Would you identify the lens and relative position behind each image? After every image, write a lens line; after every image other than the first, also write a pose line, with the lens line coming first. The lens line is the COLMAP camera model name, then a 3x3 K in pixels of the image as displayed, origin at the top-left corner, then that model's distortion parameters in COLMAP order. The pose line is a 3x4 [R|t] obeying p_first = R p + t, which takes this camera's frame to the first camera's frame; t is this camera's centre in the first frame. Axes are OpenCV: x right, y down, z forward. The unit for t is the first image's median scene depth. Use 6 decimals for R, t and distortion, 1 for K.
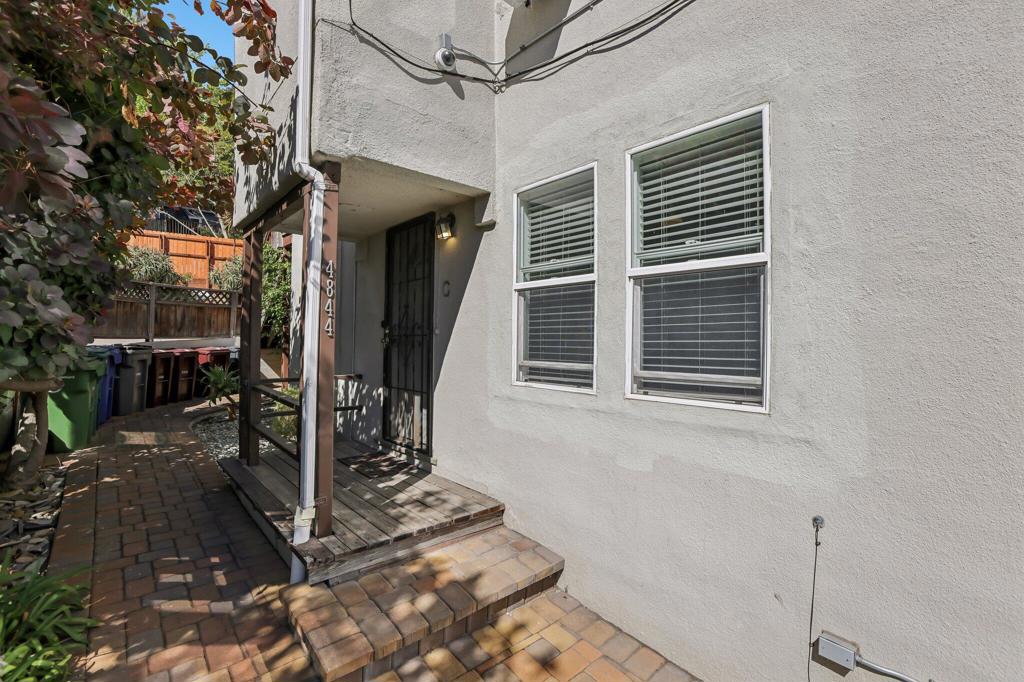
lens RADIAL K [[462.4, 0, 508.4], [0, 462.4, 341.0], [0, 0, 1]] dist [-0.038472, 0.012211]
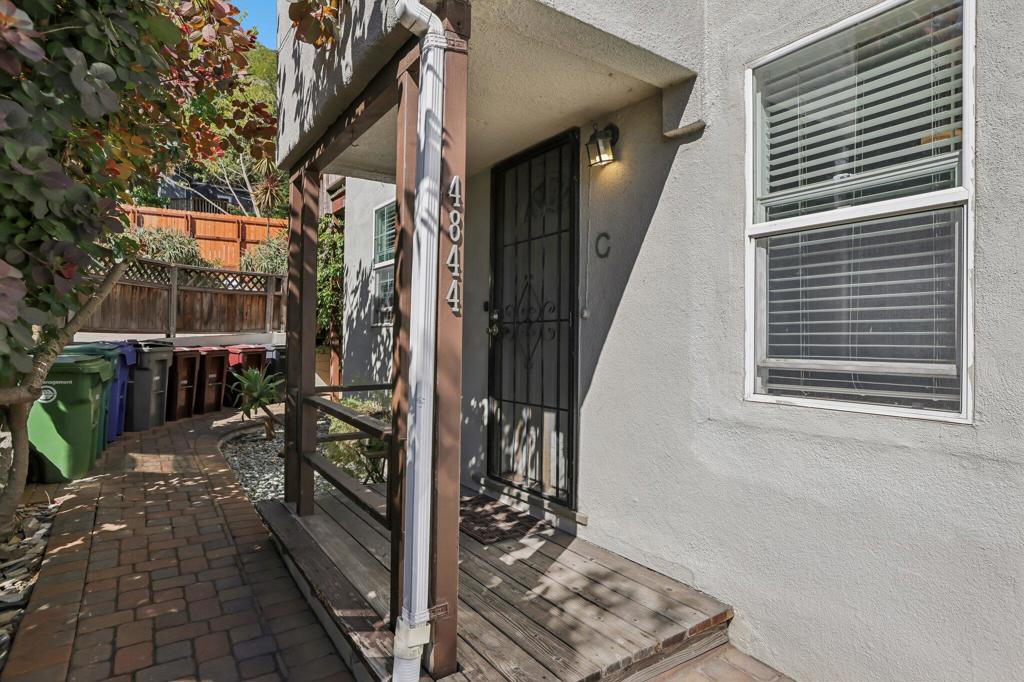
lens RADIAL K [[544.5, 0, 514.4], [0, 544.5, 339.0], [0, 0, 1]] dist [-0.018450, 0.005717]
pose [[0.993702, -0.002966, -0.112018, -0.177471], [0.002882, 0.999995, -0.000919, 0.015554], [0.112020, 0.000590, 0.993706, 0.259374]]
